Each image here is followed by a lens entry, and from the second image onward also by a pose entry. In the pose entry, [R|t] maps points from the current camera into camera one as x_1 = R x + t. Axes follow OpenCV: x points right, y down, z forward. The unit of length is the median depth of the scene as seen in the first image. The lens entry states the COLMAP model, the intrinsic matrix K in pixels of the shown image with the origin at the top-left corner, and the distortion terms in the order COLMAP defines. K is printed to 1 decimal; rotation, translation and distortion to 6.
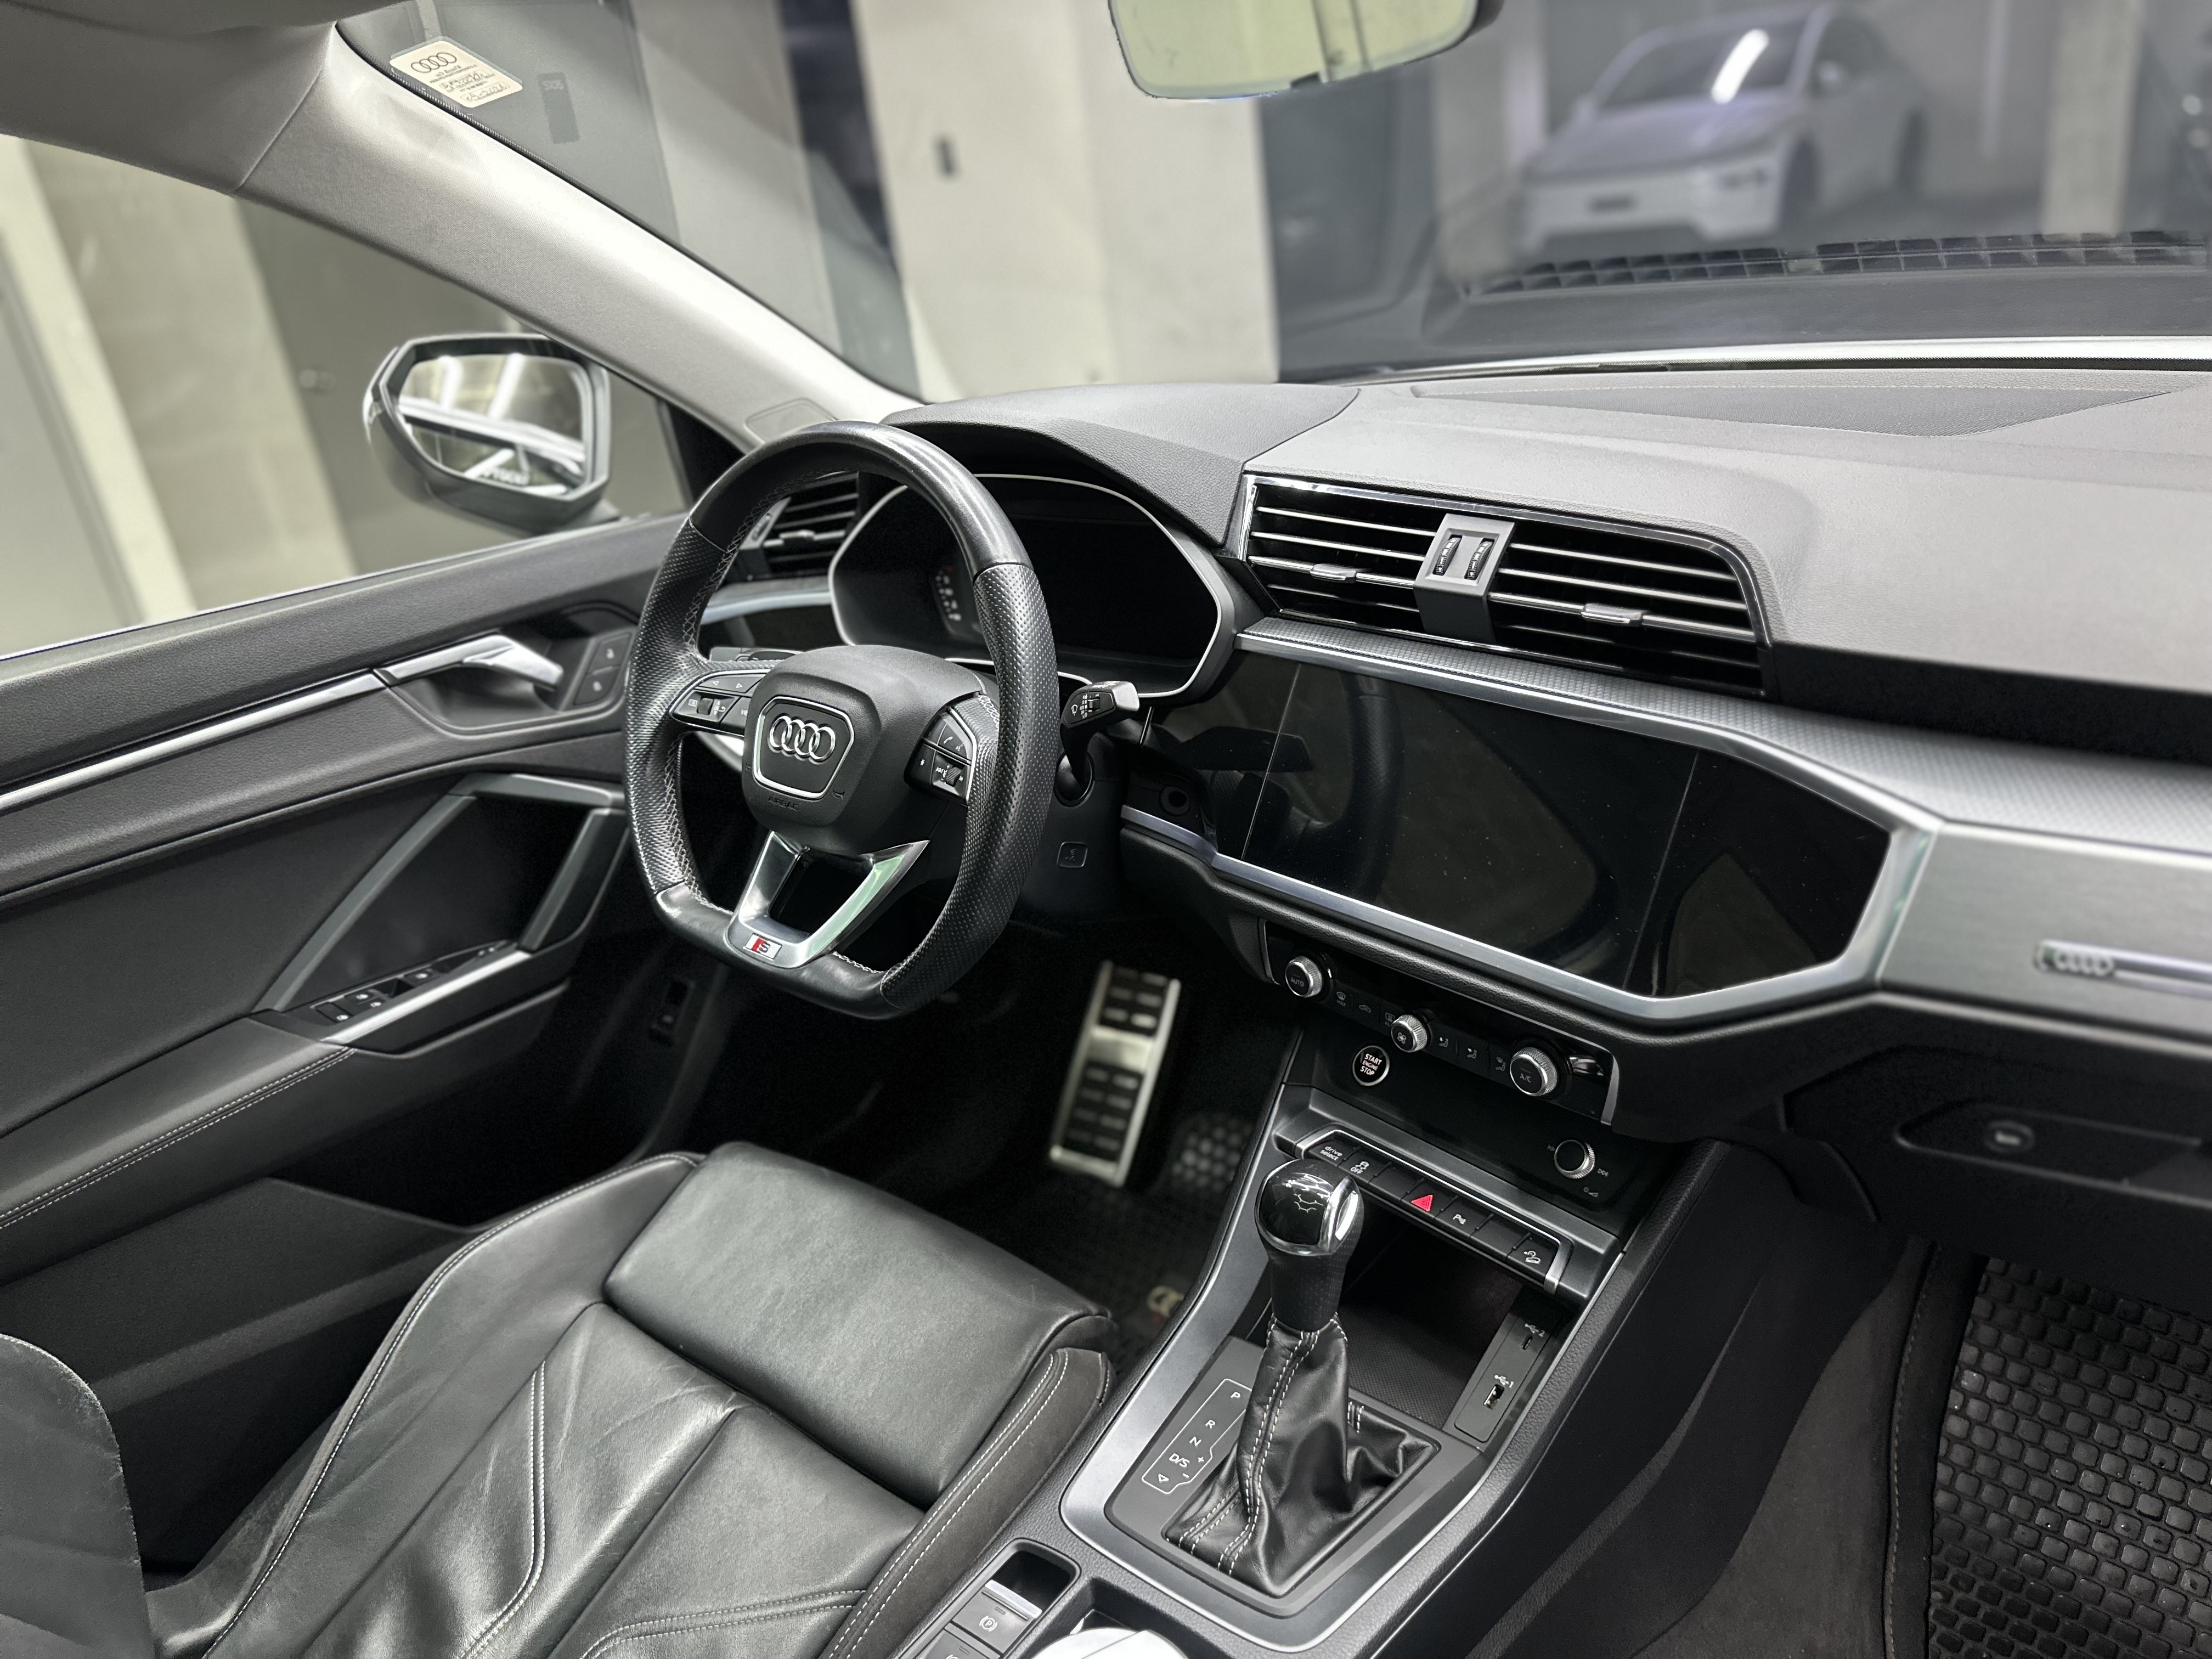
lens RADIAL K [[1604.9, 0, 1106.0], [0, 1604.9, 829.5], [0, 0, 1]] dist [0.043222, -0.002326]
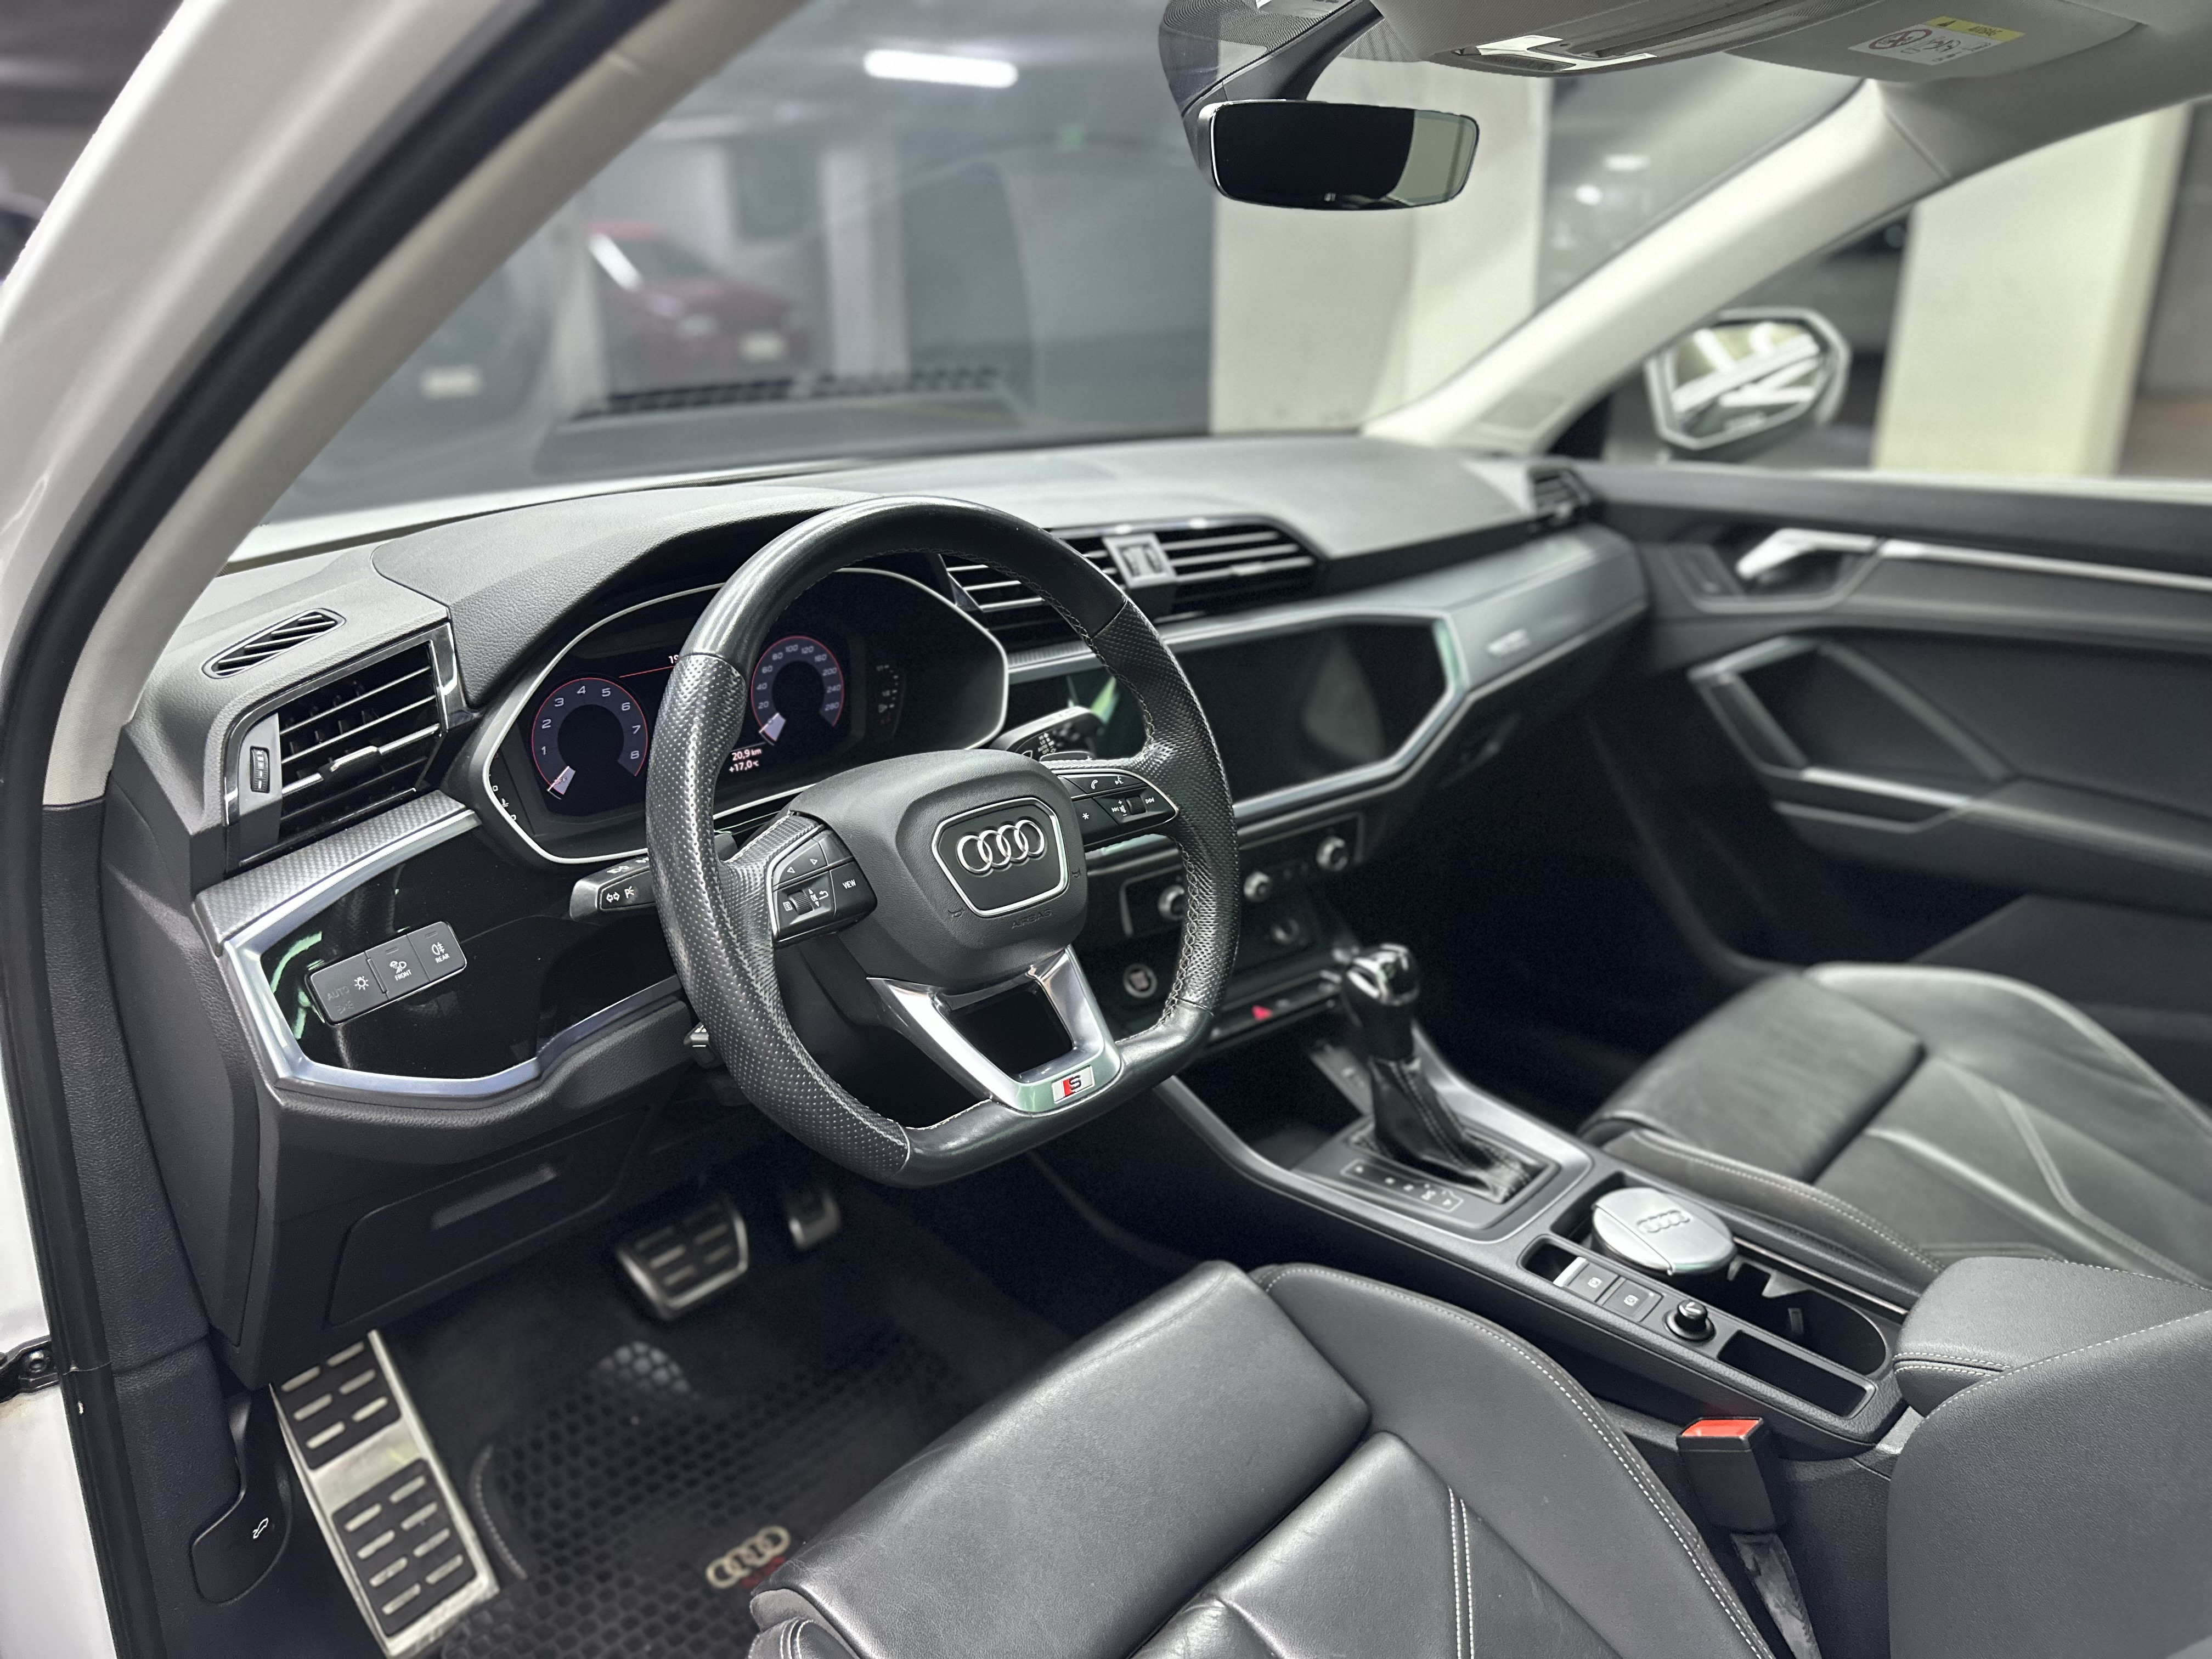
lens RADIAL K [[1604.9, 0, 1106.0], [0, 1604.9, 829.5], [0, 0, 1]] dist [0.043222, -0.002326]
pose [[0.049723, -0.224970, 0.973096, -1.198104], [0.394877, 0.899347, 0.187743, -0.240336], [-0.917388, 0.374918, 0.133553, 0.957847]]
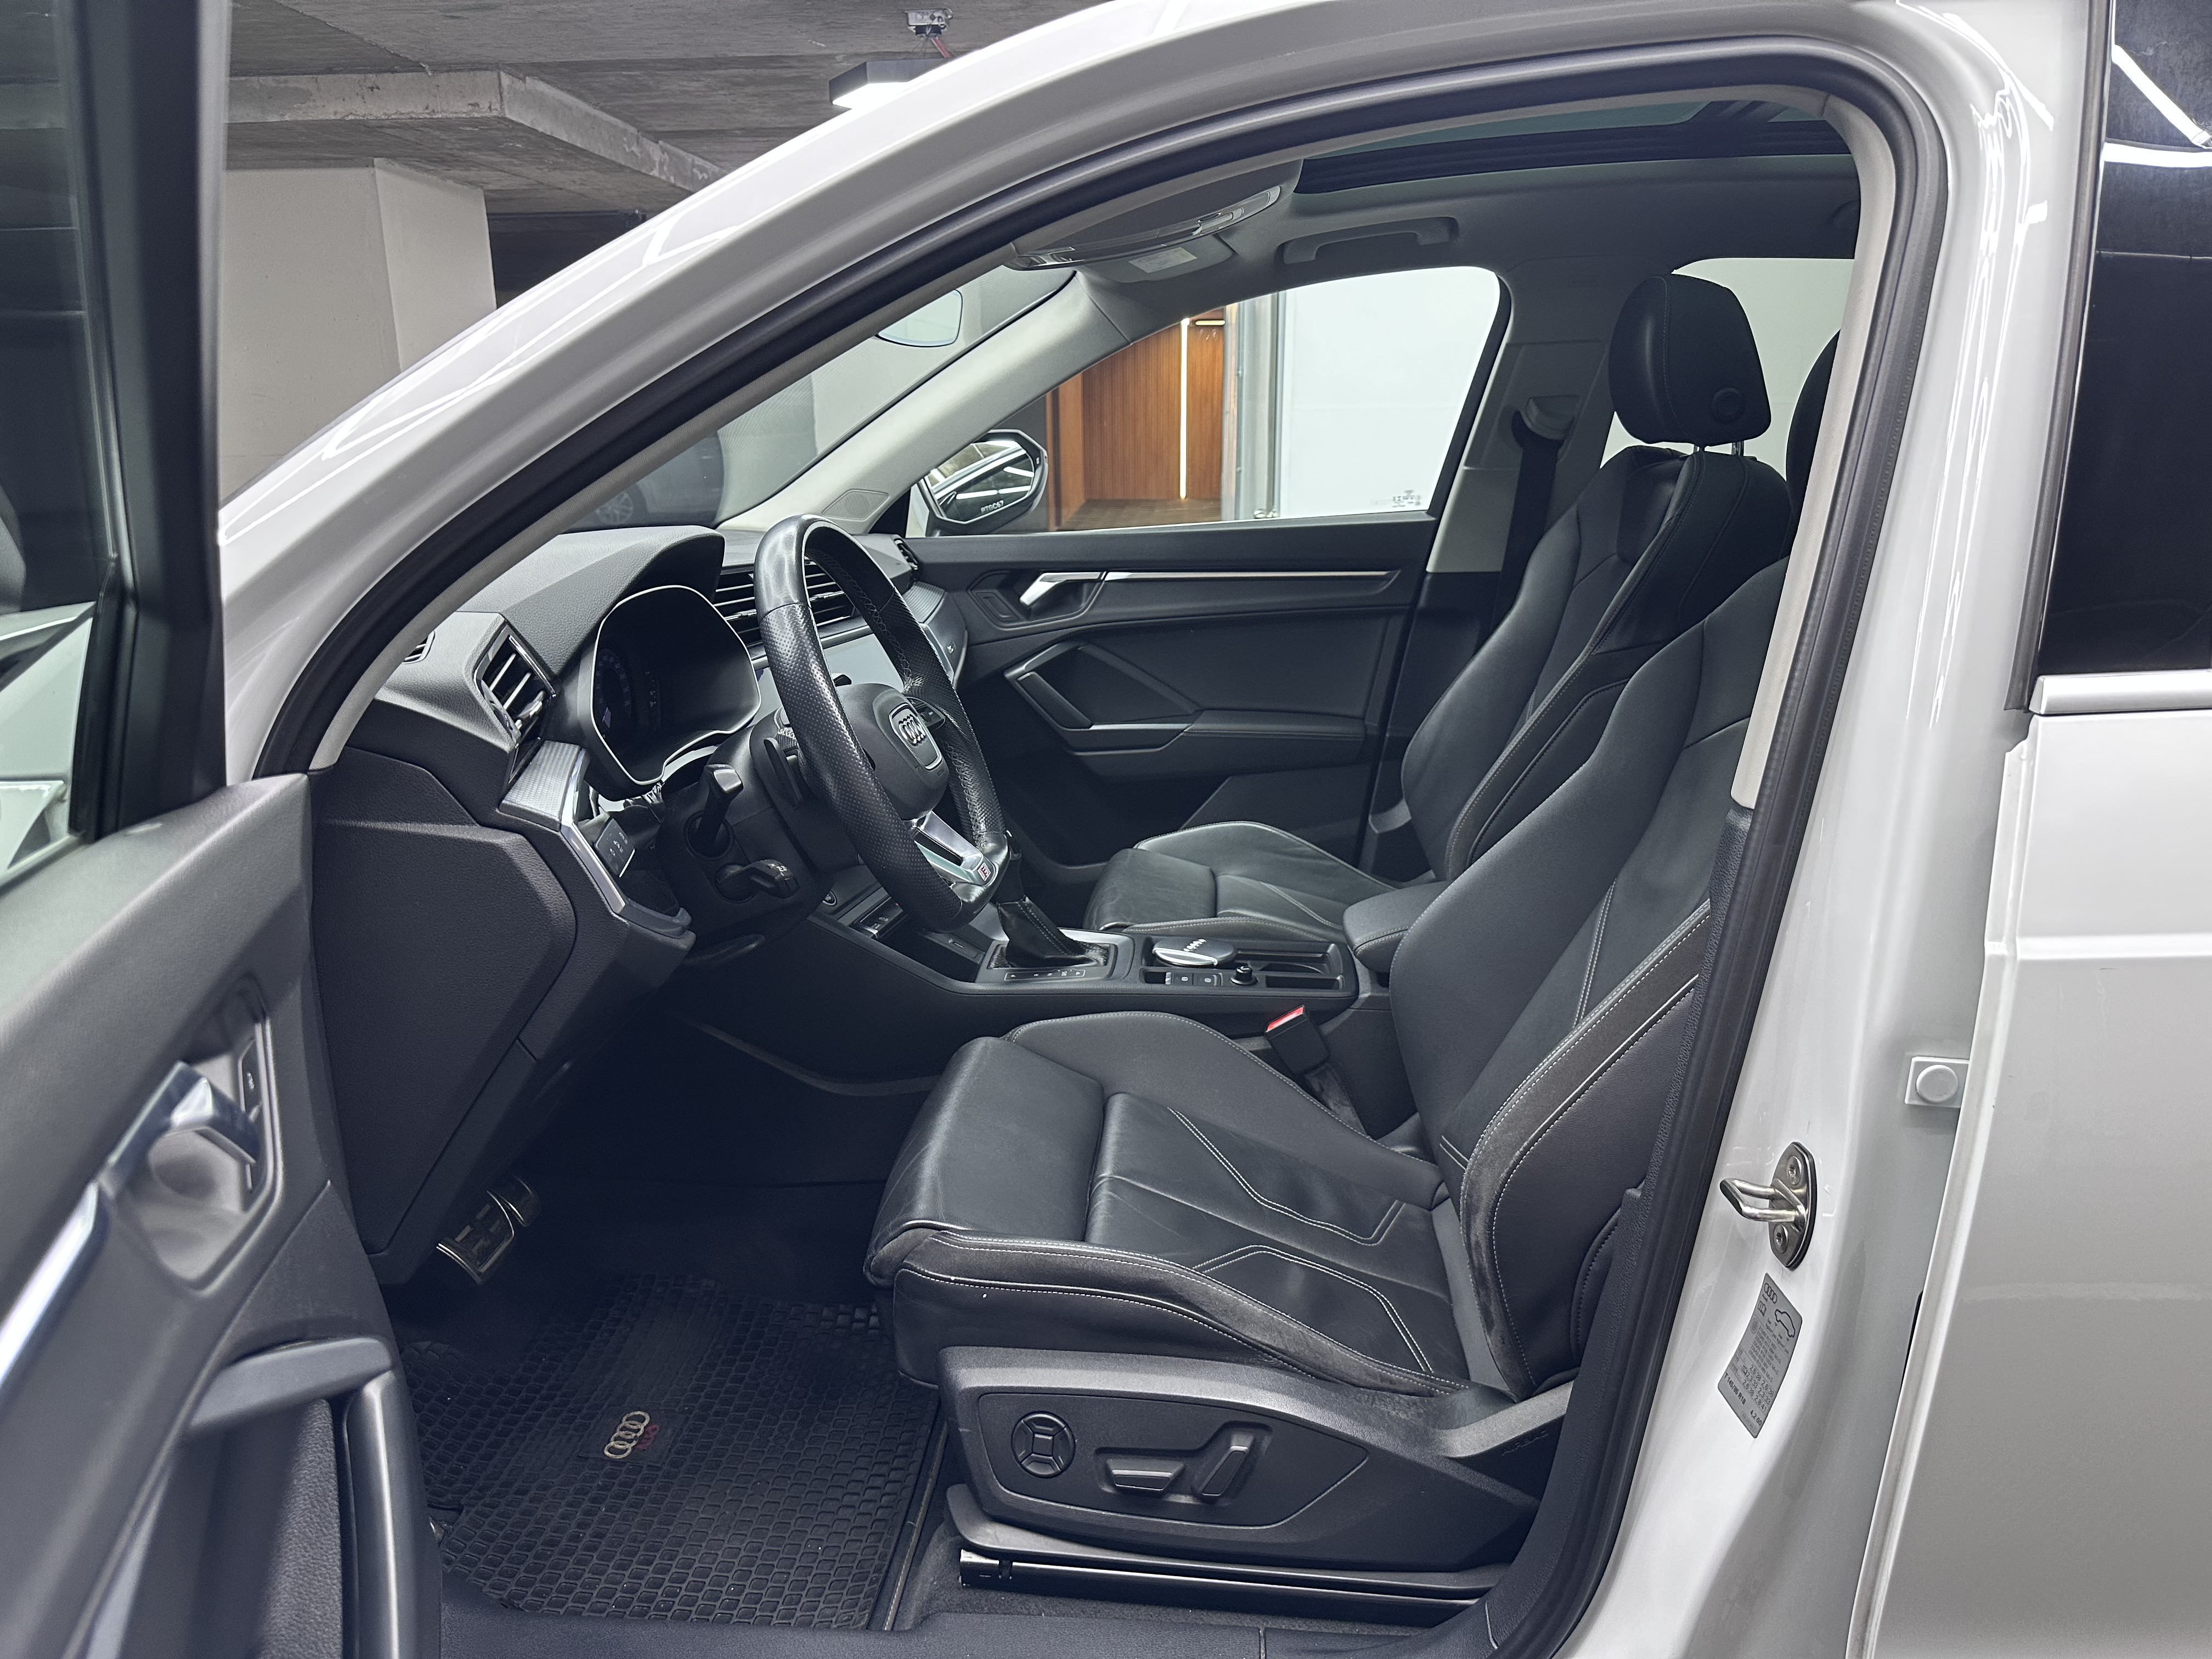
lens RADIAL K [[1604.9, 0, 1106.0], [0, 1604.9, 829.5], [0, 0, 1]] dist [0.043222, -0.002326]
pose [[-0.583281, -0.063861, 0.809756, -1.617581], [0.405988, 0.840528, 0.358728, -0.472344], [-0.703531, 0.537991, -0.464337, 1.815594]]
